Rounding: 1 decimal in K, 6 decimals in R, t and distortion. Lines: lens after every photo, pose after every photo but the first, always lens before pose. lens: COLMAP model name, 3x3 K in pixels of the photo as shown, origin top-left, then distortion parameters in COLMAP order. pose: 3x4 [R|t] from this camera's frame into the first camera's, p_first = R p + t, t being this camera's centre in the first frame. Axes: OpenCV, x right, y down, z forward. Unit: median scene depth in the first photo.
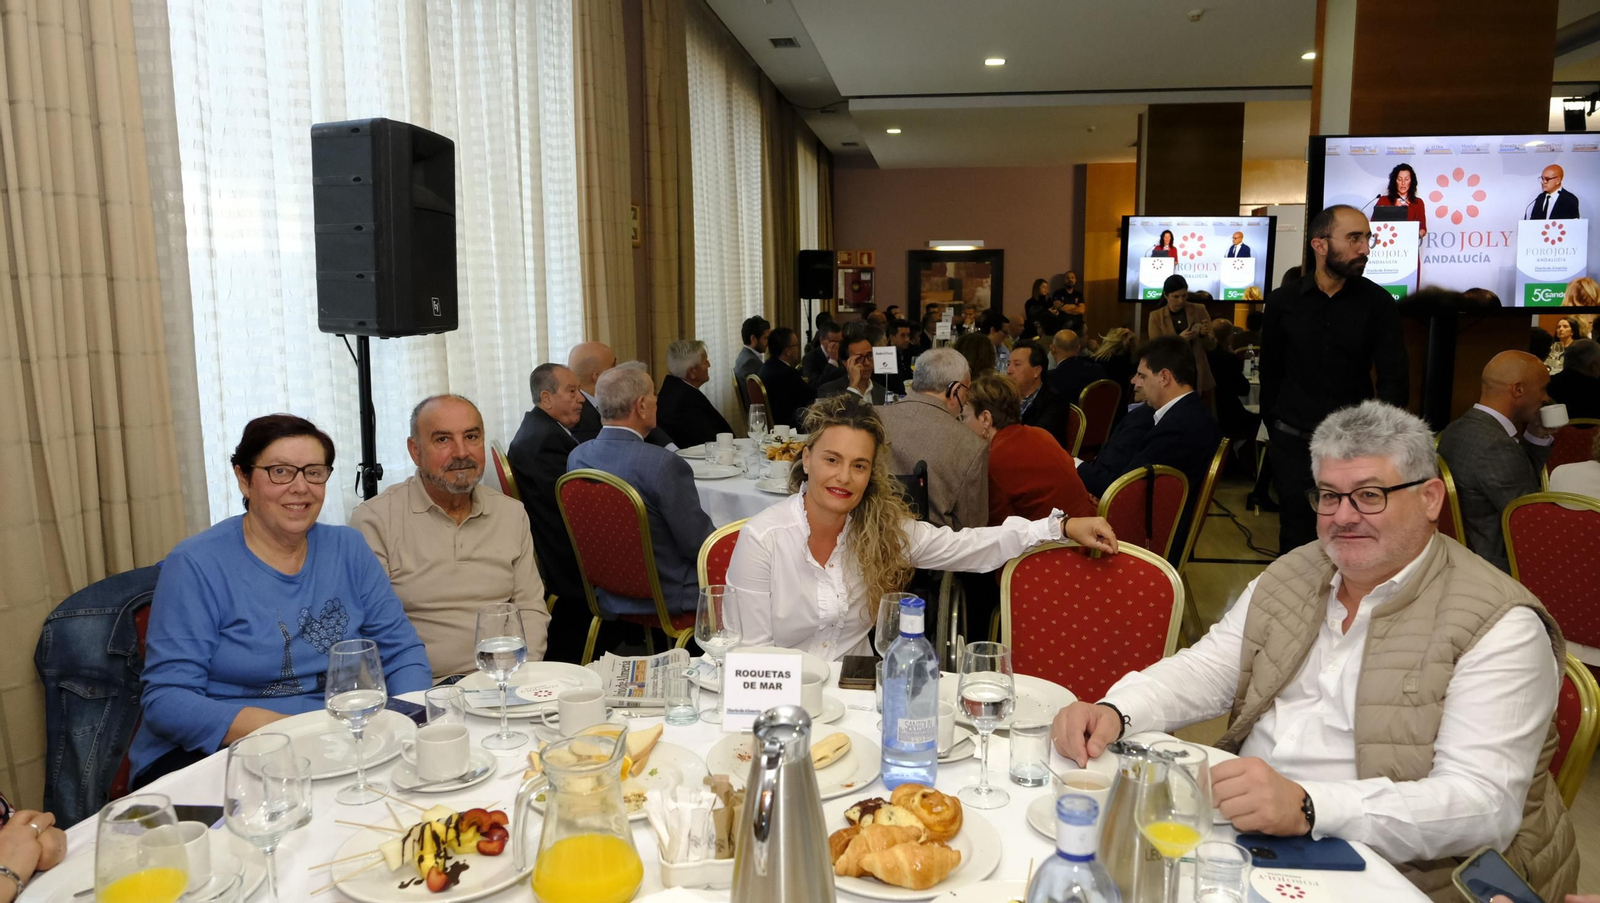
lens RADIAL K [[1067.5, 0, 802.0], [0, 1067.5, 445.8], [0, 0, 1]] dist [-0.019269, 0.006603]
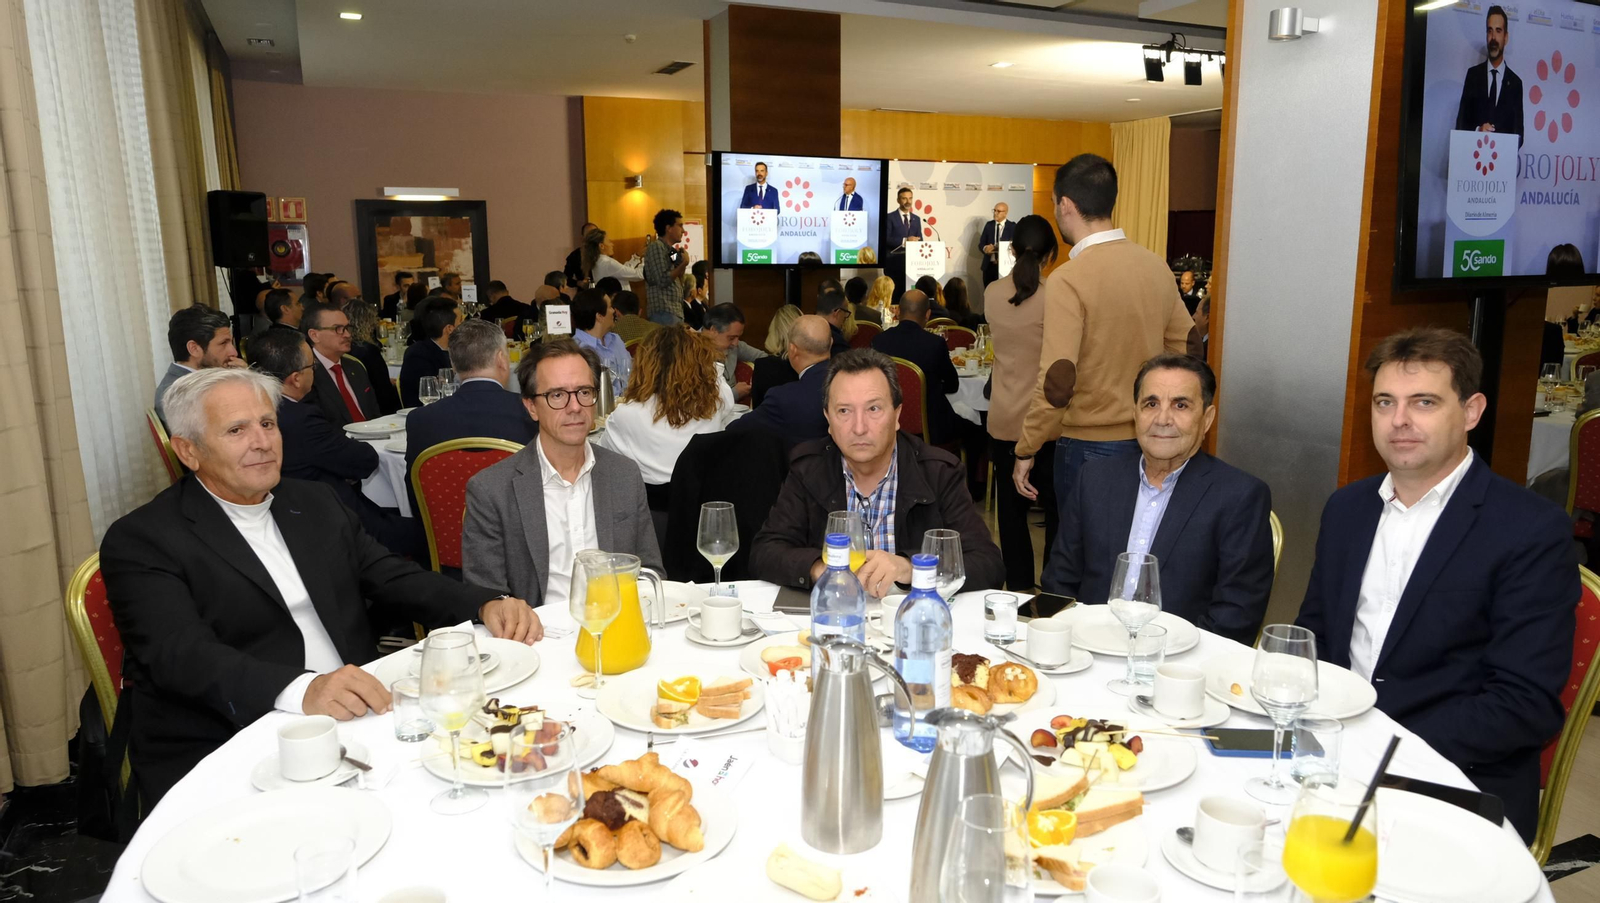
lens RADIAL K [[1067.5, 0, 804.2], [0, 1067.5, 453.6], [0, 0, 1]] dist [-0.019269, 0.006603]
pose [[0.853746, -0.096613, 0.511649, -0.033028], [0.076027, 0.995234, 0.061068, -0.031864], [-0.515110, -0.013237, 0.857022, 0.224989]]
